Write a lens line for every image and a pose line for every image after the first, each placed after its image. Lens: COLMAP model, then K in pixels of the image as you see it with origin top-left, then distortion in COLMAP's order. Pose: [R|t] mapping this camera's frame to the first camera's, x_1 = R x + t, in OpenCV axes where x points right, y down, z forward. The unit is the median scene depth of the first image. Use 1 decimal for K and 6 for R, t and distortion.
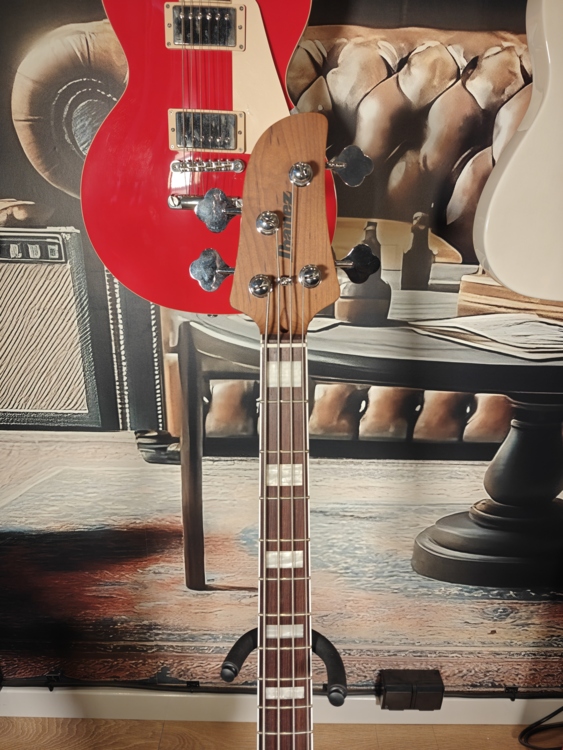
lens RADIAL K [[516.6, 0, 283.1], [0, 516.6, 361.5], [0, 0, 1]] dist [0.021583, -0.030732]
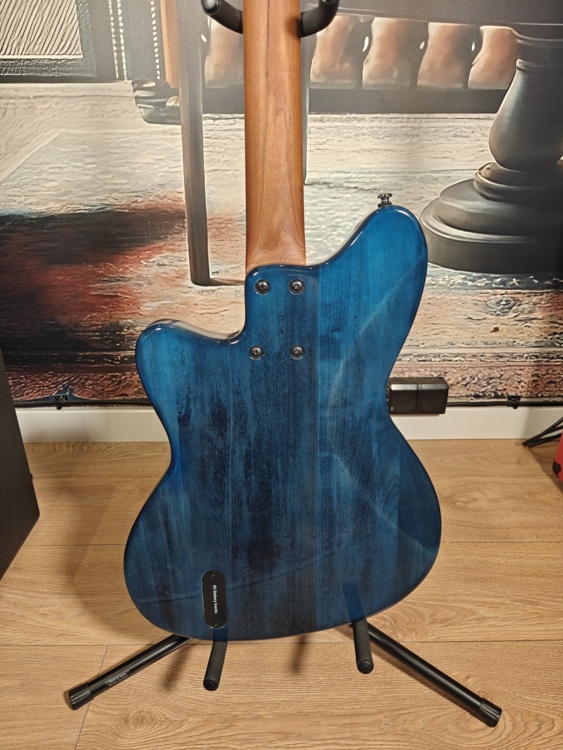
lens RADIAL K [[516.6, 0, 283.3], [0, 516.6, 372.5], [0, 0, 1]] dist [0.021583, -0.030732]
pose [[0.999471, -0.029281, 0.014141, -0.032427], [0.028296, 0.997455, 0.065441, 0.625131], [-0.016021, -0.065006, 0.997756, -0.010452]]
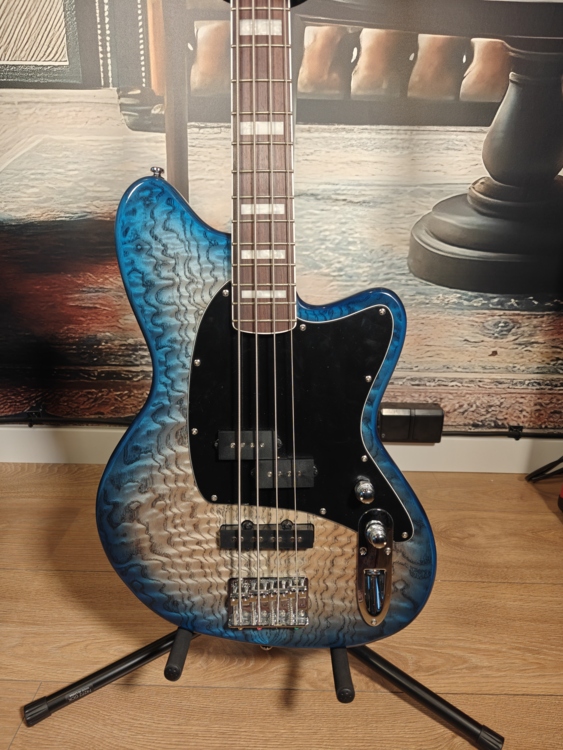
lens RADIAL K [[516.6, 0, 283.4], [0, 516.6, 373.0], [0, 0, 1]] dist [0.021583, -0.030732]
pose [[0.999980, -0.003220, -0.005420, 0.025610], [0.003067, 0.999605, -0.027947, 0.691661], [0.005508, 0.027930, 0.999595, 0.054943]]
